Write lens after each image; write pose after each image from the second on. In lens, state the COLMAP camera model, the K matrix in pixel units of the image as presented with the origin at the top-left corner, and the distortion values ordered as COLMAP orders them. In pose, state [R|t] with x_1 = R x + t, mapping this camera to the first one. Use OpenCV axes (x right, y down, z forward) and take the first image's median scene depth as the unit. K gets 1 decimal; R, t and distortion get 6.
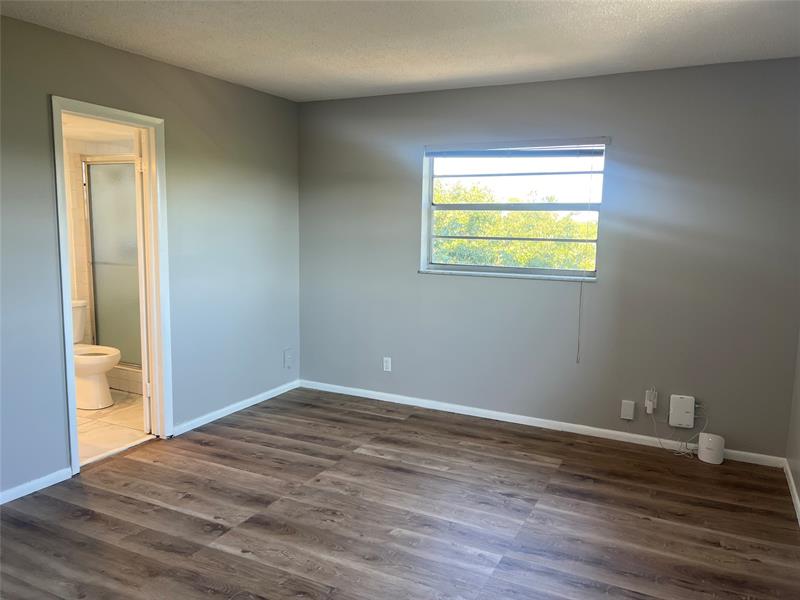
lens RADIAL K [[604.9, 0, 391.7], [0, 604.9, 293.7], [0, 0, 1]] dist [0.061930, -0.066863]
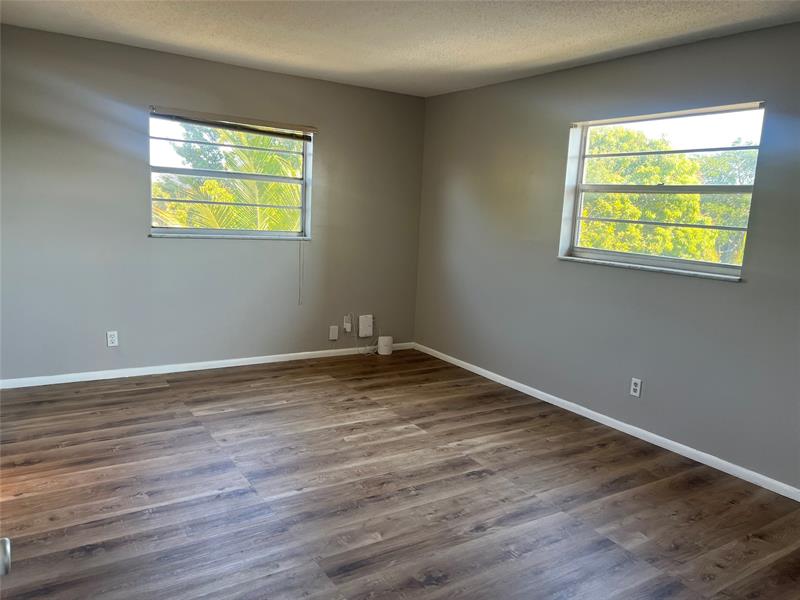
lens RADIAL K [[604.9, 0, 392.9], [0, 604.9, 300.3], [0, 0, 1]] dist [0.061930, -0.066863]
pose [[0.509558, -0.118779, 0.852199, -0.737099], [0.056354, 0.992906, 0.104694, -0.018593], [-0.858589, -0.005323, 0.512637, 0.200314]]
